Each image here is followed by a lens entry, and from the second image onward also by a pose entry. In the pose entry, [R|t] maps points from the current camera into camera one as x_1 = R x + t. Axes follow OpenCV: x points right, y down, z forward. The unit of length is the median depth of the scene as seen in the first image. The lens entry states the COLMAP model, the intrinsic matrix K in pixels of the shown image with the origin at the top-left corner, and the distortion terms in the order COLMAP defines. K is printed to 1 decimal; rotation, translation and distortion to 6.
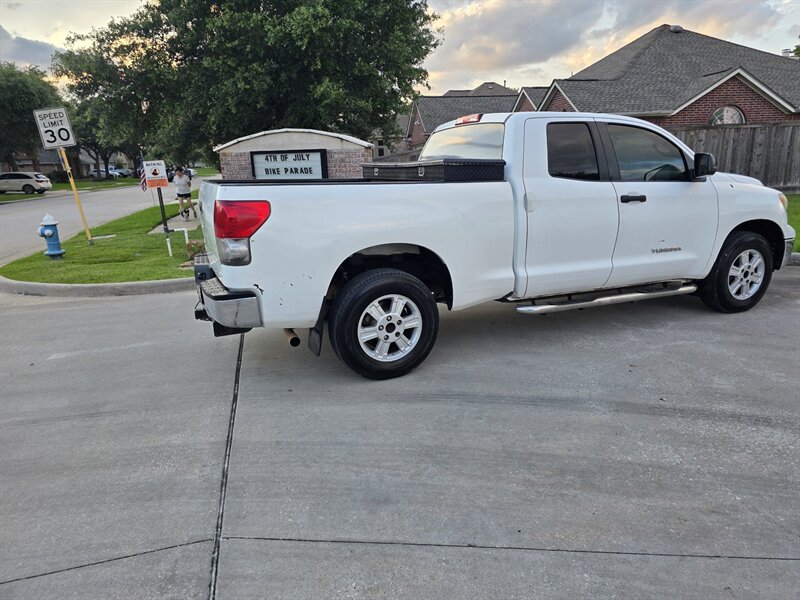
lens RADIAL K [[535.5, 0, 406.4], [0, 535.5, 295.2], [0, 0, 1]] dist [0.063760, -0.061402]
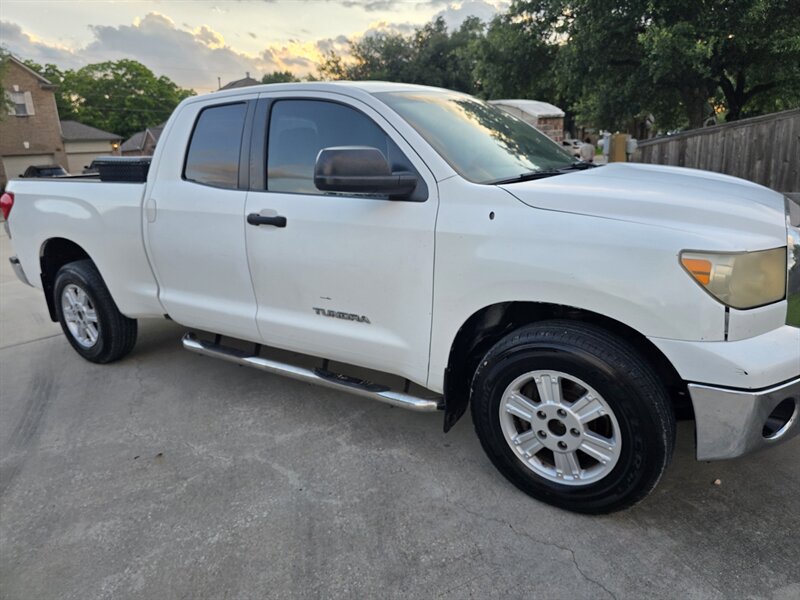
lens RADIAL K [[535.5, 0, 405.5], [0, 535.5, 292.2], [0, 0, 1]] dist [0.063760, -0.061402]
pose [[0.549593, 0.211724, -0.808159, 0.881763], [-0.161417, 0.976037, 0.145932, -0.183352], [0.819690, 0.050248, 0.570599, 0.665384]]
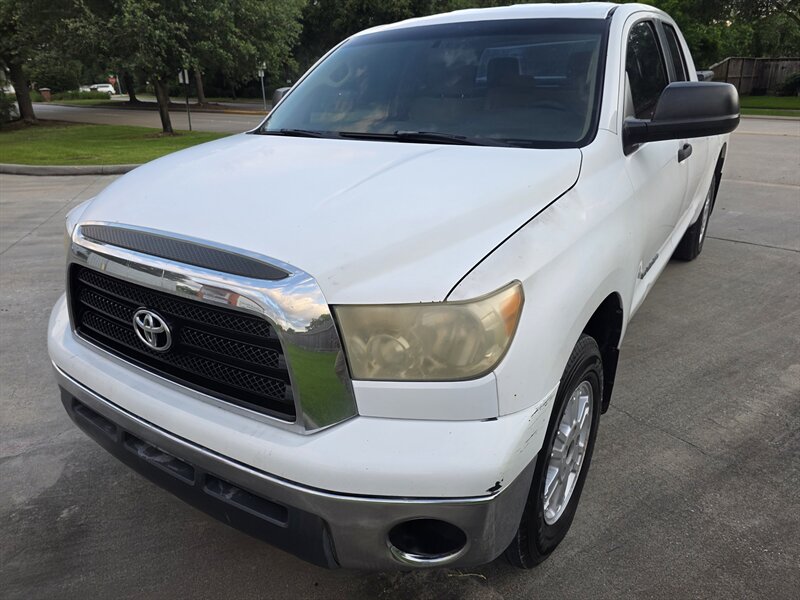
lens RADIAL K [[535.5, 0, 409.6], [0, 535.5, 300.6], [0, 0, 1]] dist [0.063760, -0.061402]
pose [[-0.832609, 0.254018, -0.492176, 0.718596], [-0.088431, 0.816259, 0.570878, -0.390248], [0.546756, 0.518841, -0.657161, 1.463781]]
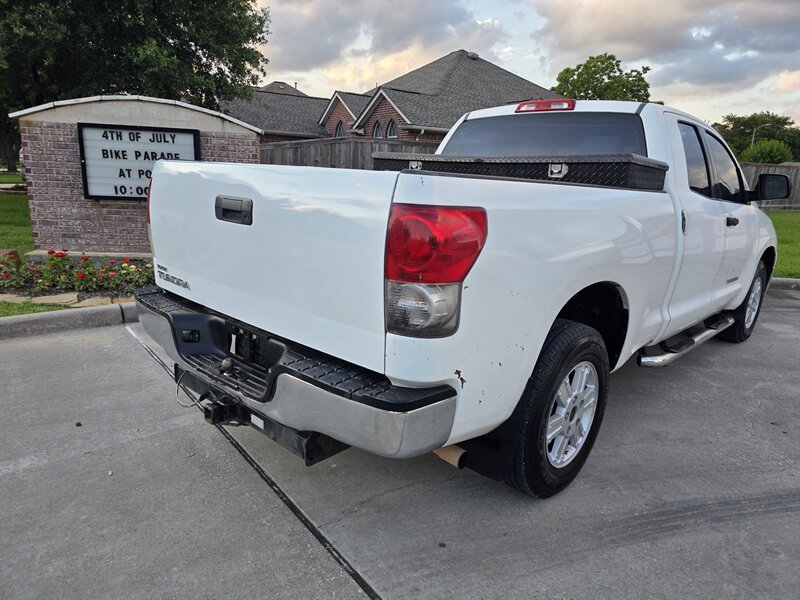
lens RADIAL K [[535.5, 0, 400.1], [0, 535.5, 306.5], [0, 0, 1]] dist [0.063760, -0.061402]
pose [[0.917017, -0.025829, 0.398012, -0.343165], [0.022717, 0.999663, 0.012533, -0.057755], [-0.398202, -0.002451, 0.917295, 0.361468]]
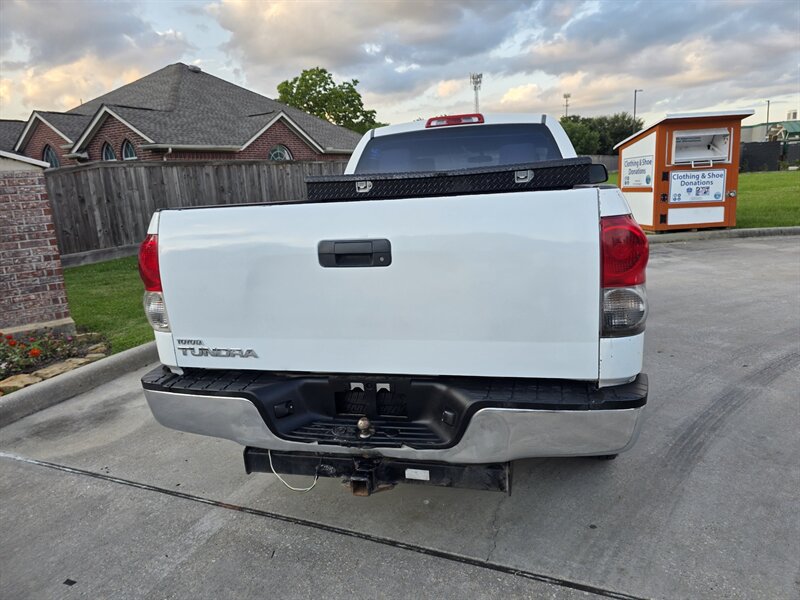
lens RADIAL K [[535.5, 0, 407.5], [0, 535.5, 297.3], [0, 0, 1]] dist [0.063760, -0.061402]
pose [[0.612525, -0.175053, 0.770824, -0.555219], [0.227505, 0.972948, 0.040172, -0.104898], [-0.757003, 0.150760, 0.635781, 0.528270]]
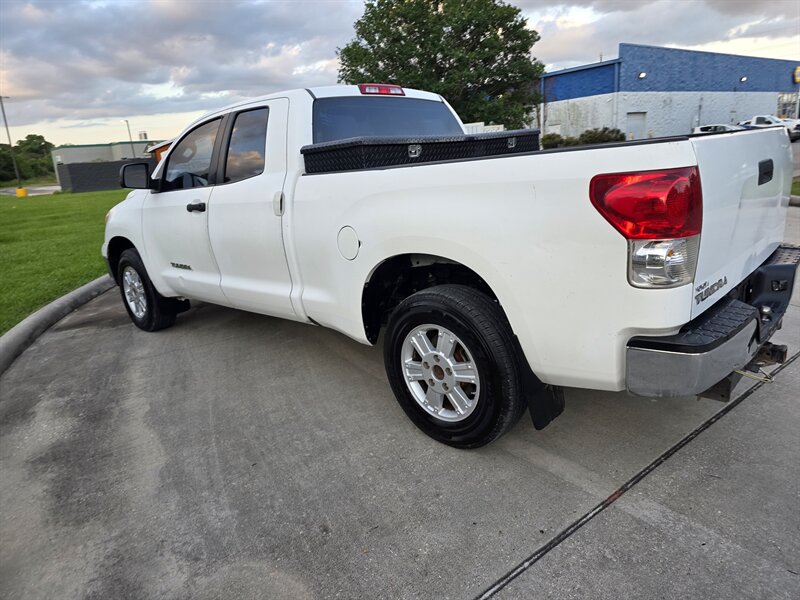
lens RADIAL K [[538.5, 0, 407.5], [0, 538.5, 294.4], [0, 0, 1]] dist [0.054845, -0.051476]
pose [[-0.400362, -0.172927, 0.899893, -0.602284], [0.303319, 0.901666, 0.308214, -0.265562], [-0.864701, 0.396352, -0.308541, 1.216149]]
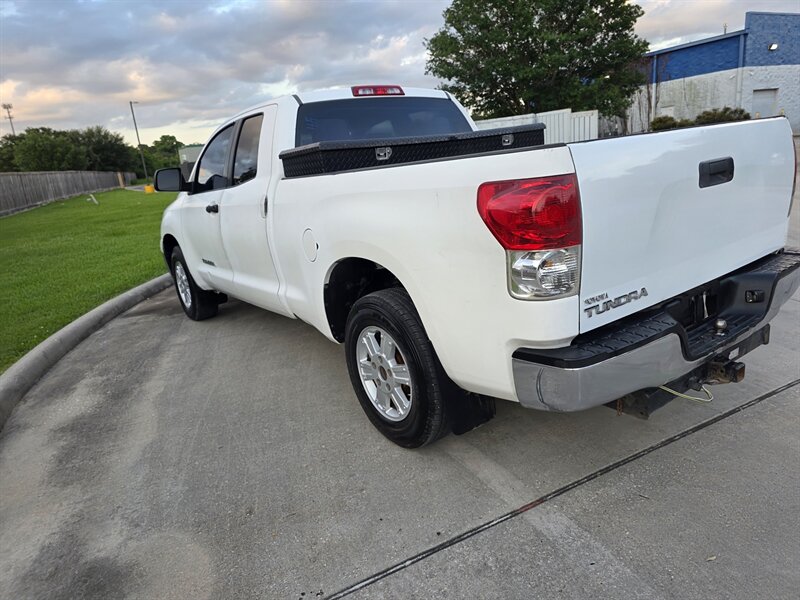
lens RADIAL K [[538.5, 0, 406.2], [0, 538.5, 309.9], [0, 0, 1]] dist [0.054845, -0.051476]
pose [[-0.220198, -0.220092, 0.950301, -0.657436], [0.336352, 0.897334, 0.285762, -0.230227], [-0.915631, 0.382560, -0.123563, 1.083874]]
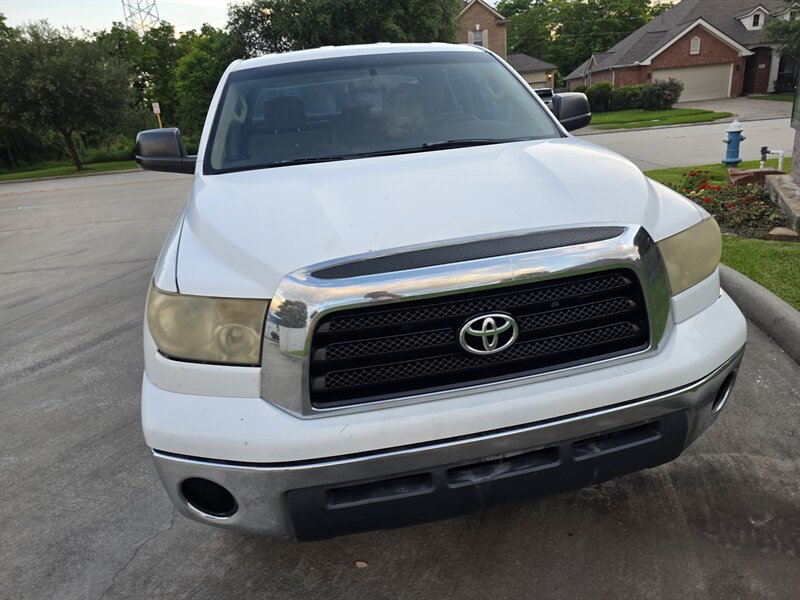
lens RADIAL K [[535.5, 0, 411.0], [0, 535.5, 306.7], [0, 0, 1]] dist [0.063760, -0.061402]
pose [[-0.195776, 0.381416, -0.903434, 0.952332], [-0.146494, 0.899550, 0.411522, -0.322005], [0.969645, 0.212913, -0.120235, 1.195806]]
